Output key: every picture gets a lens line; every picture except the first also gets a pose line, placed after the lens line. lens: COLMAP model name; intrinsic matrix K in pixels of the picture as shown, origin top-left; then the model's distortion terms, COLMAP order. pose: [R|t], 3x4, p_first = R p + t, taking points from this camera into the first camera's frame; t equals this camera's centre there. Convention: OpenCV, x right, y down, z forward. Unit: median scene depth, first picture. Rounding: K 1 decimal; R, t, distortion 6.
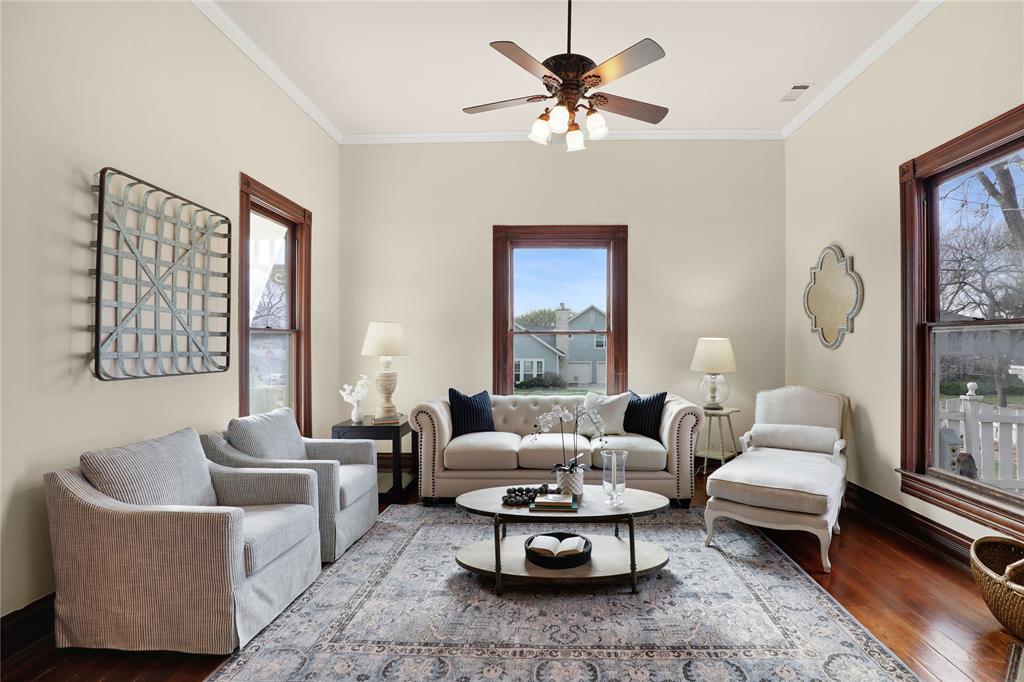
lens RADIAL K [[498.2, 0, 540.0], [0, 498.2, 346.6], [0, 0, 1]] dist [-0.032387, 0.000168]
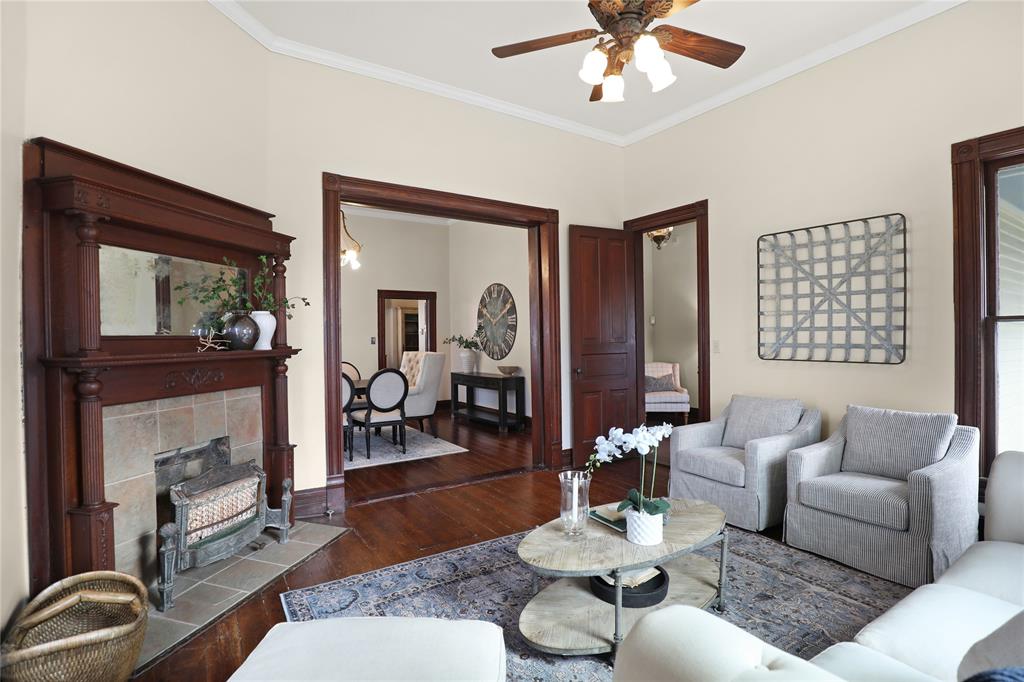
lens RADIAL K [[499.3, 0, 517.5], [0, 499.3, 334.5], [0, 0, 1]] dist [-0.029481, 0.000050]
pose [[-0.817972, 0.000109, -0.575258, 0.665402], [0.004601, 0.999969, -0.006353, -0.009635], [0.575239, -0.007844, -0.817947, 1.554554]]
